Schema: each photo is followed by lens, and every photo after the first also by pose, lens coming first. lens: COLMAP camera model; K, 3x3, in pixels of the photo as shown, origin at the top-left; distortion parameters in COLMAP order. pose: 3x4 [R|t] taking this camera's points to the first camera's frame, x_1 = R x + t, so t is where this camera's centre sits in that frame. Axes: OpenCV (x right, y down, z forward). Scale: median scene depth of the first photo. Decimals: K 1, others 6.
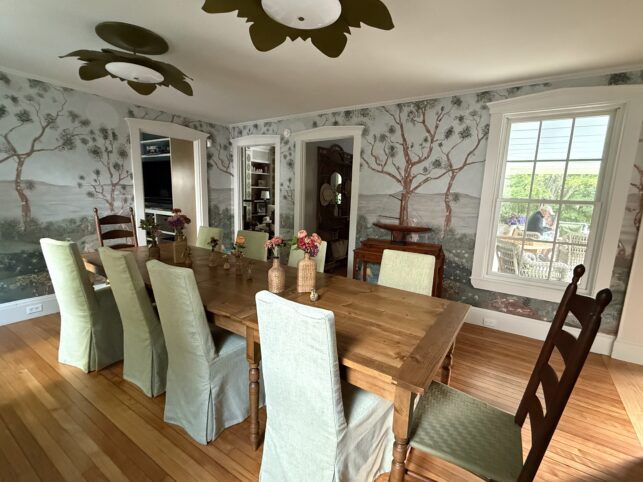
lens RADIAL K [[309.3, 0, 323.6], [0, 309.3, 244.0], [0, 0, 1]] dist [-0.000575, -0.000024]
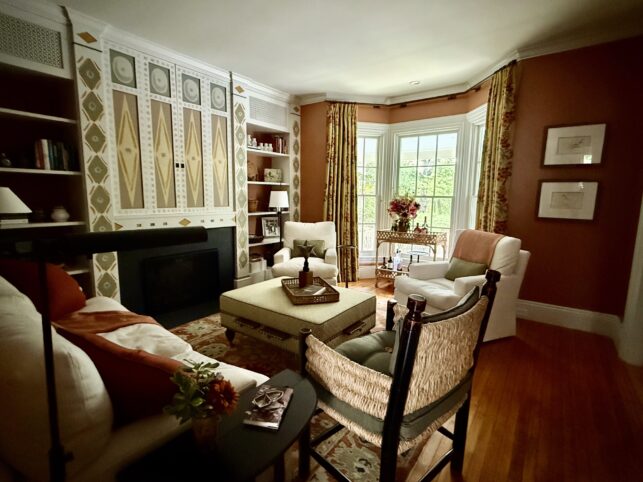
lens RADIAL K [[309.3, 0, 320.8], [0, 309.3, 238.1], [0, 0, 1]] dist [-0.000575, -0.000024]
pose [[0.998539, -0.010208, -0.053057, -0.108725], [0.008733, 0.999571, -0.027962, -0.093030], [0.053320, 0.027458, 0.998200, 0.575507]]
